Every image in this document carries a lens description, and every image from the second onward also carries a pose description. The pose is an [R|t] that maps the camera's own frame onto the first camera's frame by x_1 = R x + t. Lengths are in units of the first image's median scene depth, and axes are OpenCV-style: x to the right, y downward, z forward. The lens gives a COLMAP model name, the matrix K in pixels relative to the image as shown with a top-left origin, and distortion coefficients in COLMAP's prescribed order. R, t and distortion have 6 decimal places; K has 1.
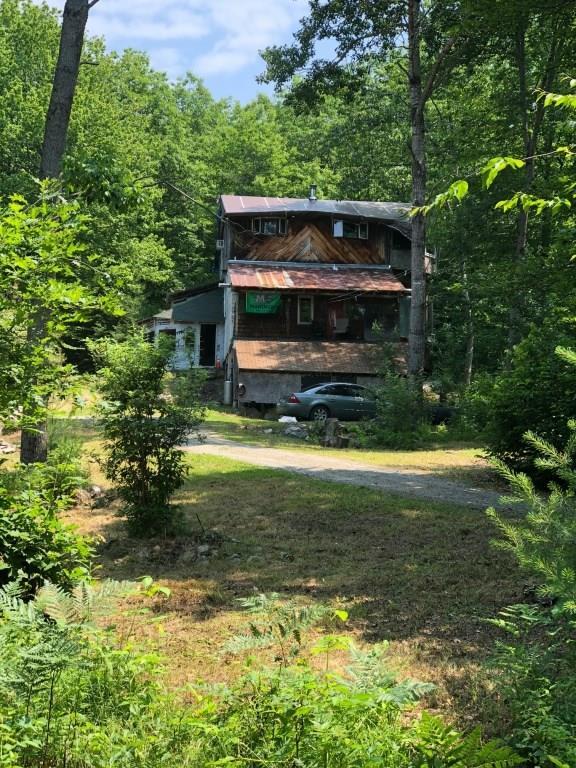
lens RADIAL K [[1278.0, 0, 287.6], [0, 1278.0, 384.5], [0, 0, 1]] dist [0.013073, 0.000000]
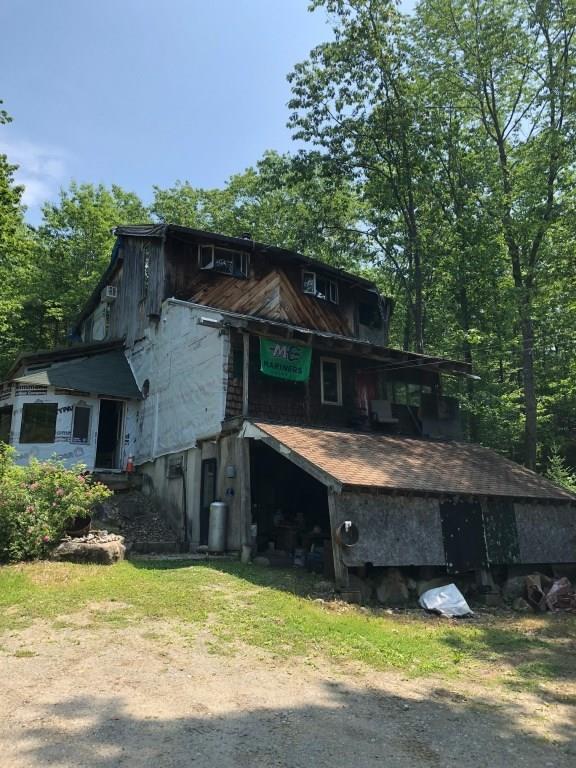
lens RADIAL K [[633.7, 0, 291.1], [0, 633.7, 381.3], [0, 0, 1]] dist [0.034653, -0.032410]
pose [[0.879915, 0.095241, 0.465487, -0.132484], [-0.027310, 0.988222, -0.150570, -0.012216], [-0.474345, 0.119776, 0.872153, 0.698957]]
